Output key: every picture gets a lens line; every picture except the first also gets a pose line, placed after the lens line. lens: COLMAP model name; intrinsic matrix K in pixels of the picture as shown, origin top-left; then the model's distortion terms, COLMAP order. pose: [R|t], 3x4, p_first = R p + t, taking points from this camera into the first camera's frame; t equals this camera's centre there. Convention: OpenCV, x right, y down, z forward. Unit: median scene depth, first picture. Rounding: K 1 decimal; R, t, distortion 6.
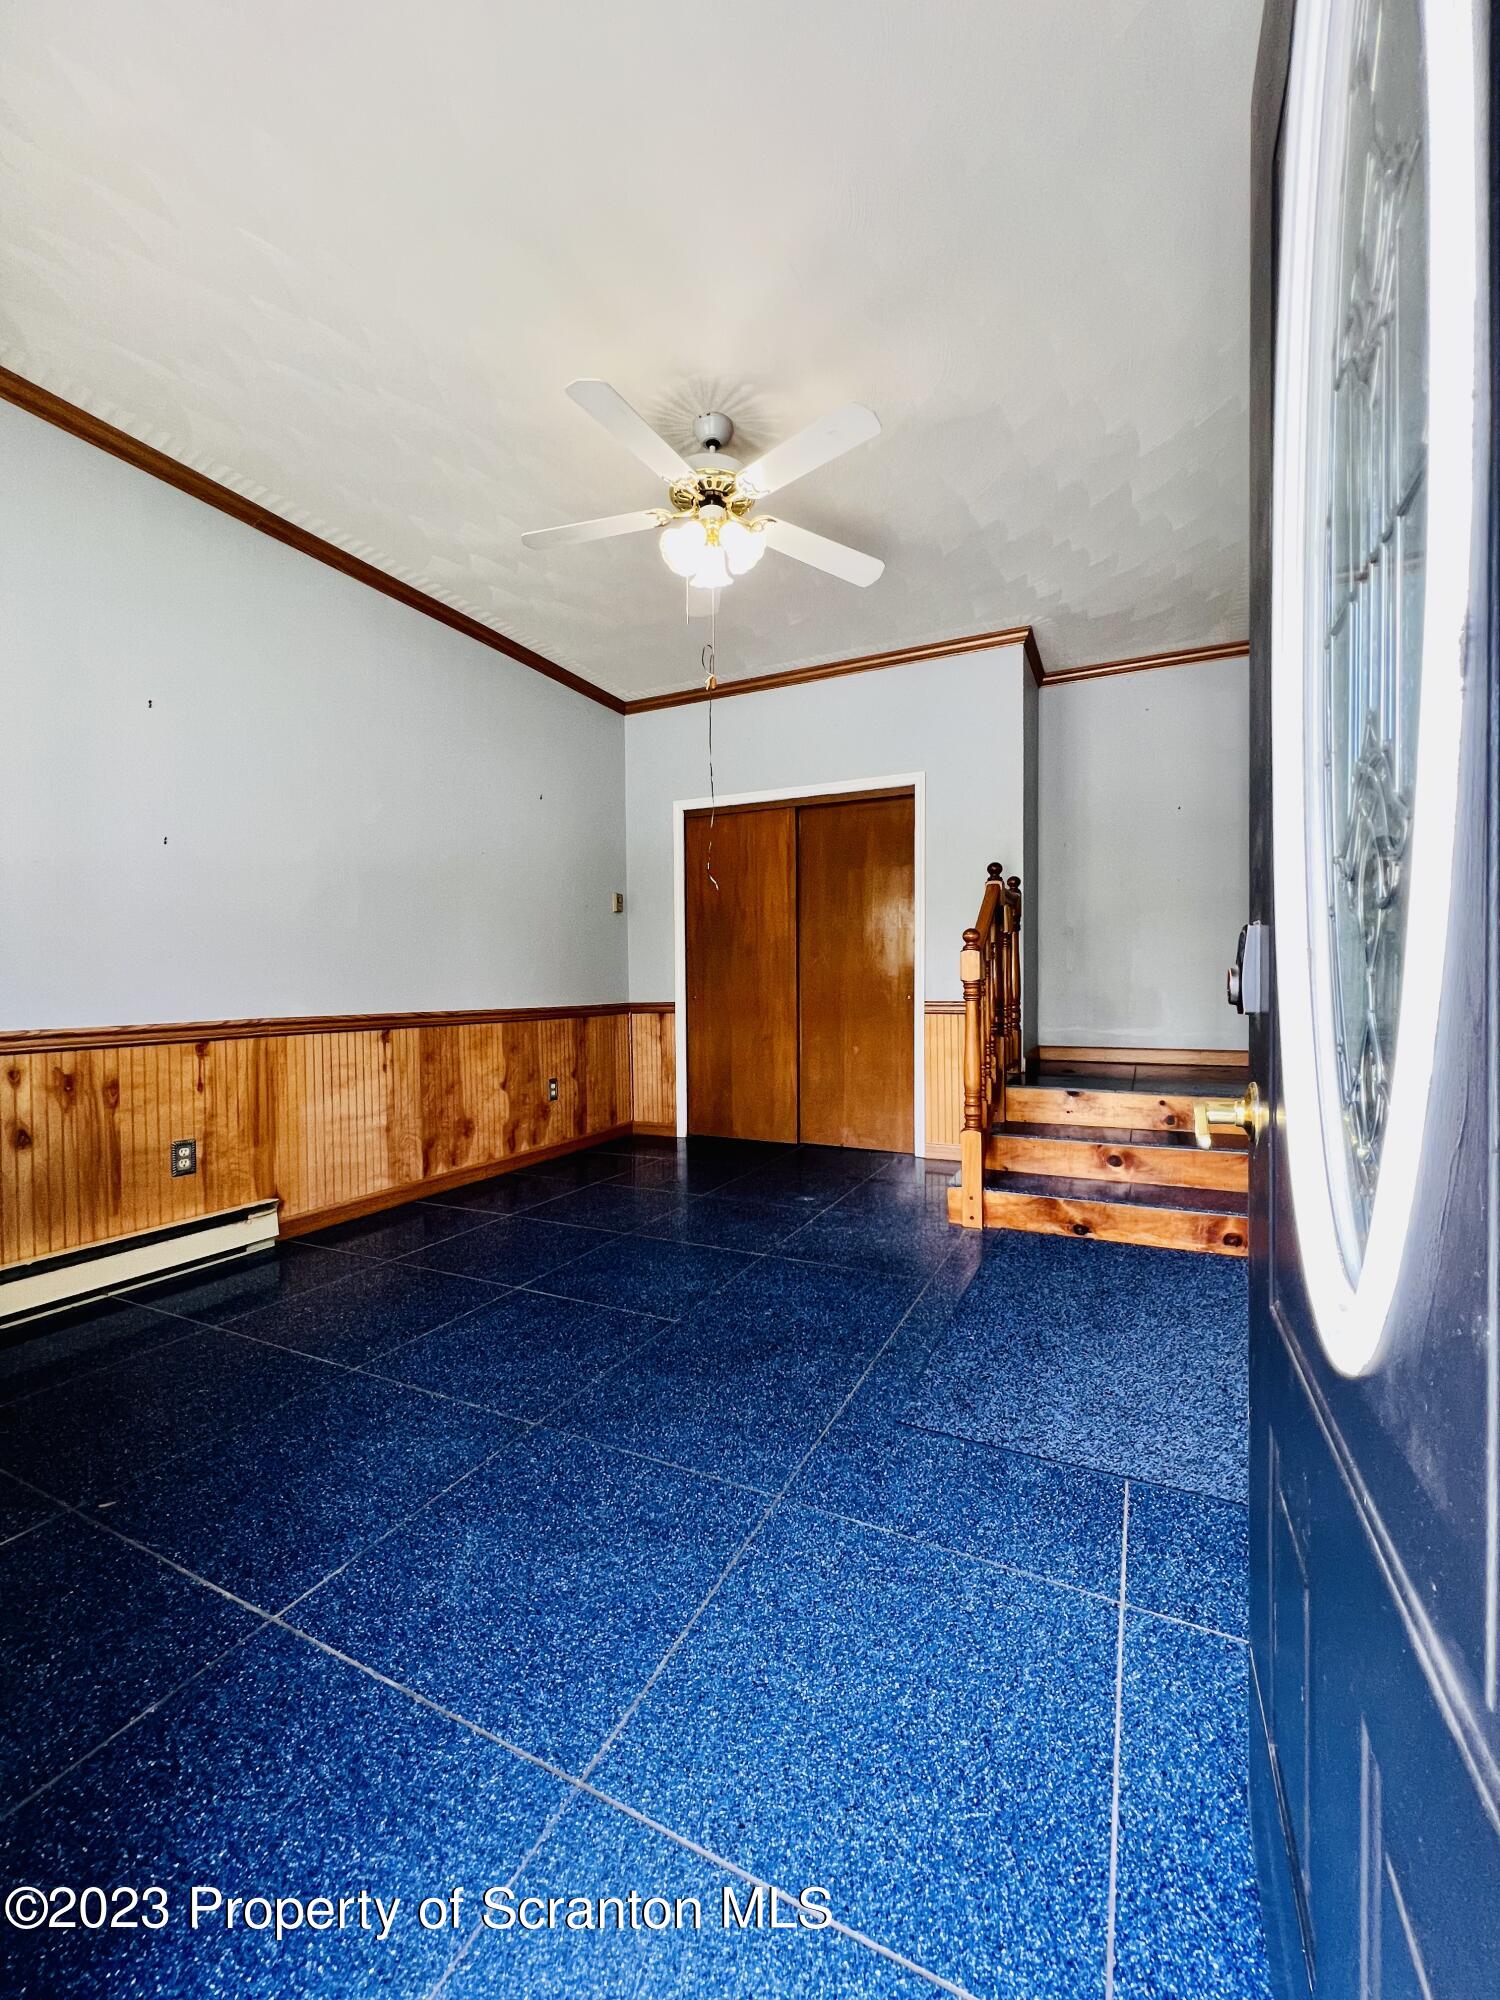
lens RADIAL K [[801.0, 0, 754.4], [0, 801.0, 1006.3], [0, 0, 1]] dist [-0.001008, 0.000234]
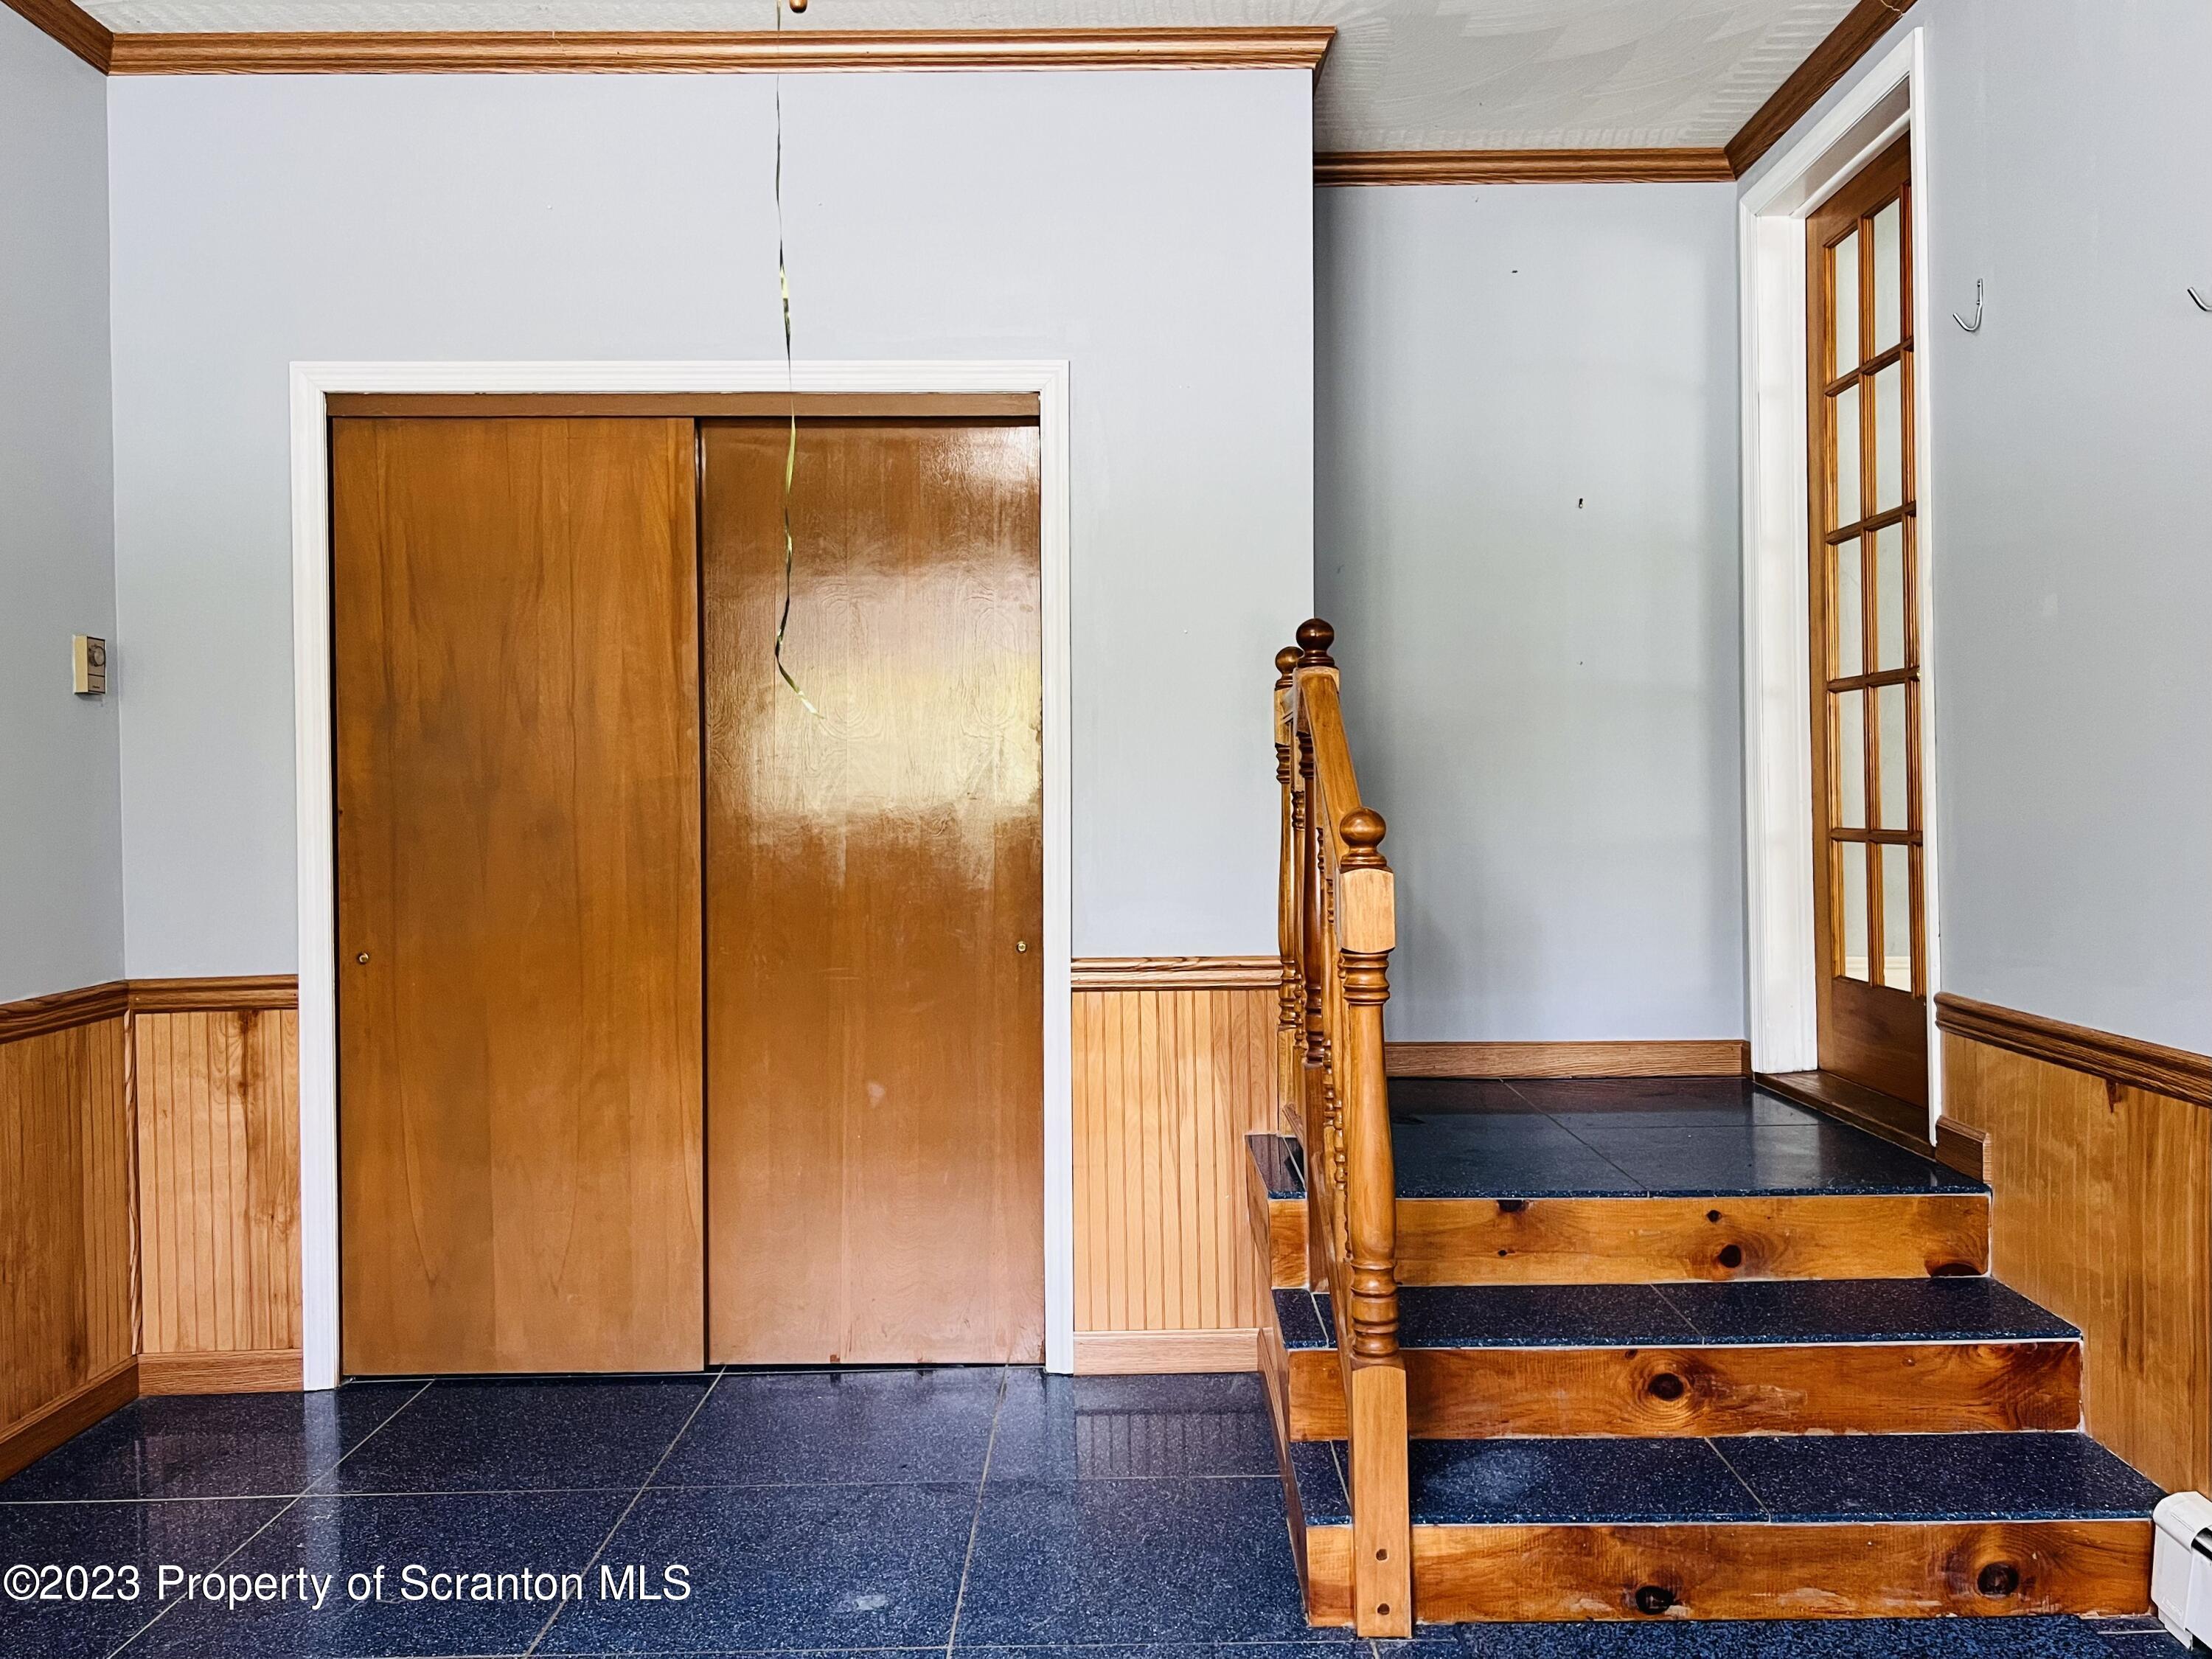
lens RADIAL K [[1764.9, 0, 1115.3], [0, 1764.9, 809.1], [0, 0, 1]] dist [0.035537, -0.019971]
pose [[0.899316, -0.006428, 0.437253, -0.145462], [0.018164, 0.999578, -0.022665, -0.063383], [-0.436922, 0.028326, 0.899053, 0.252630]]
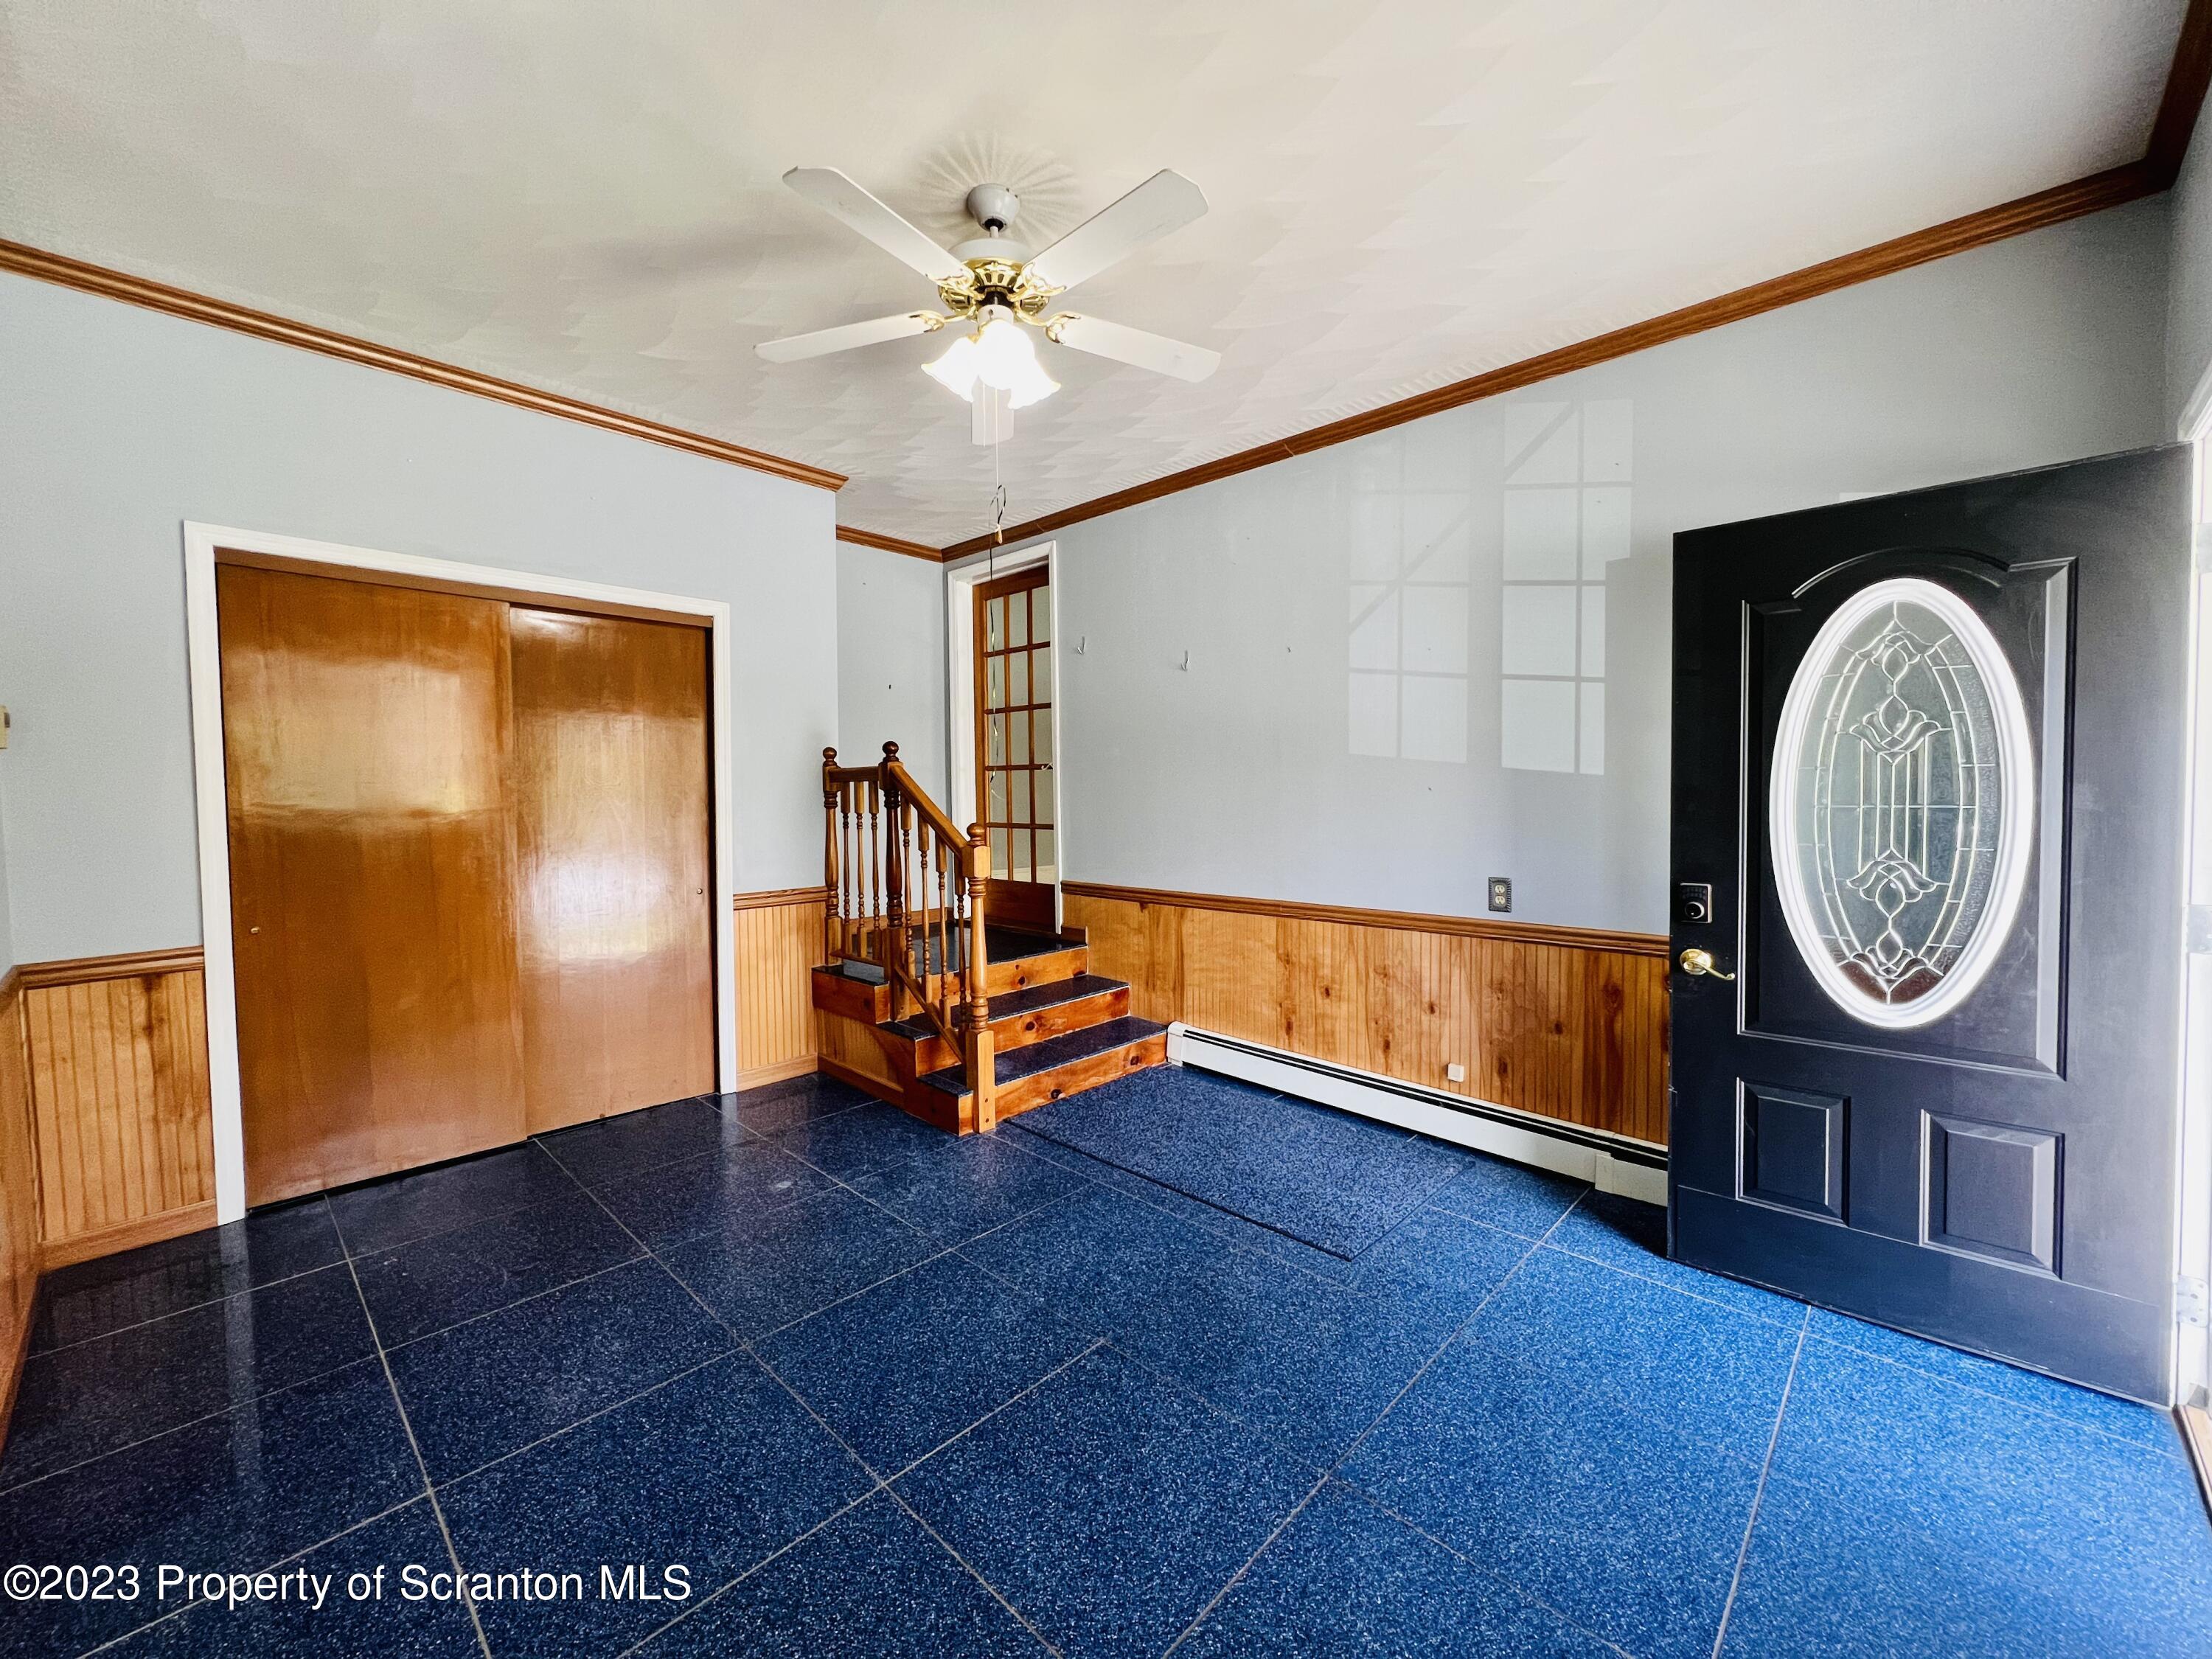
lens RADIAL K [[885.9, 0, 1105.9], [0, 885.9, 833.3], [0, 0, 1]] dist [-0.001008, 0.000234]
pose [[0.305377, -0.040772, 0.951358, -0.543101], [0.035226, 0.998883, 0.031502, -0.088091], [-0.951580, 0.023892, 0.306472, 0.412556]]
